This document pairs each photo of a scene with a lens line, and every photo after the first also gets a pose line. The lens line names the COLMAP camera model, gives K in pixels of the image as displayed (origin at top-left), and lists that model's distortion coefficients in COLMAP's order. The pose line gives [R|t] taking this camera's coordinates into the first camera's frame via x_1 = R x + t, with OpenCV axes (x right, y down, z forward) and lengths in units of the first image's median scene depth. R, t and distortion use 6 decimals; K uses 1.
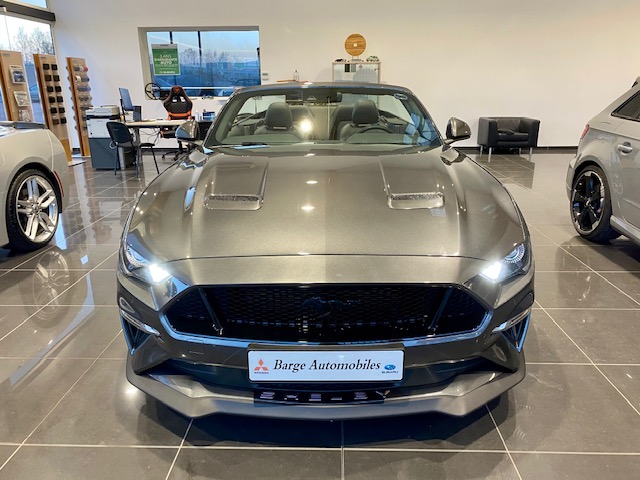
lens RADIAL K [[485.5, 0, 325.1], [0, 485.5, 240.1], [0, 0, 1]] dist [-0.007236, 0.001228]
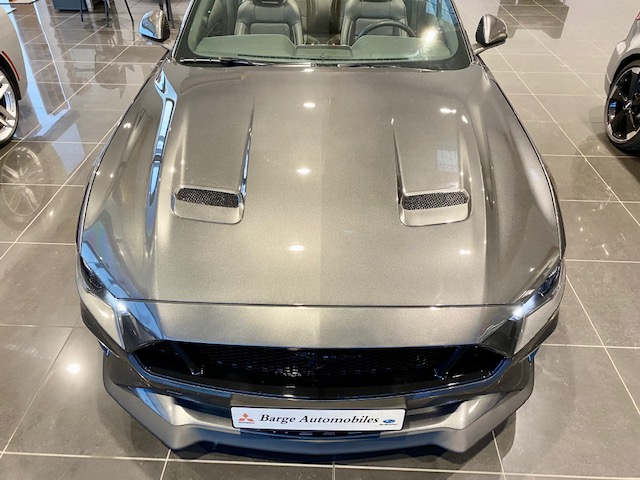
lens RADIAL K [[485.5, 0, 321.8], [0, 485.5, 239.0], [0, 0, 1]] dist [-0.007236, 0.001228]
pose [[0.999762, 0.021603, 0.003174, -0.000564], [-0.021365, 0.937910, 0.346220, -0.175361], [0.004503, -0.346205, 0.938148, 0.130437]]
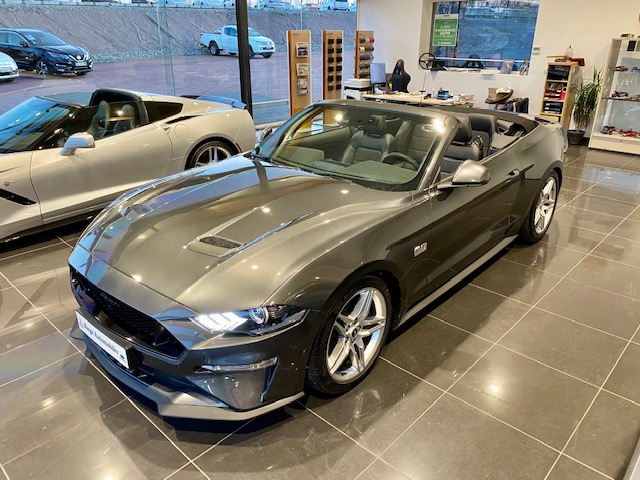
lens RADIAL K [[485.5, 0, 320.2], [0, 485.5, 234.2], [0, 0, 1]] dist [-0.007236, 0.001228]
pose [[0.740927, 0.263966, -0.617534, 0.656572], [-0.206192, 0.964518, 0.164894, -0.211231], [0.639150, 0.005156, 0.769065, 0.135616]]
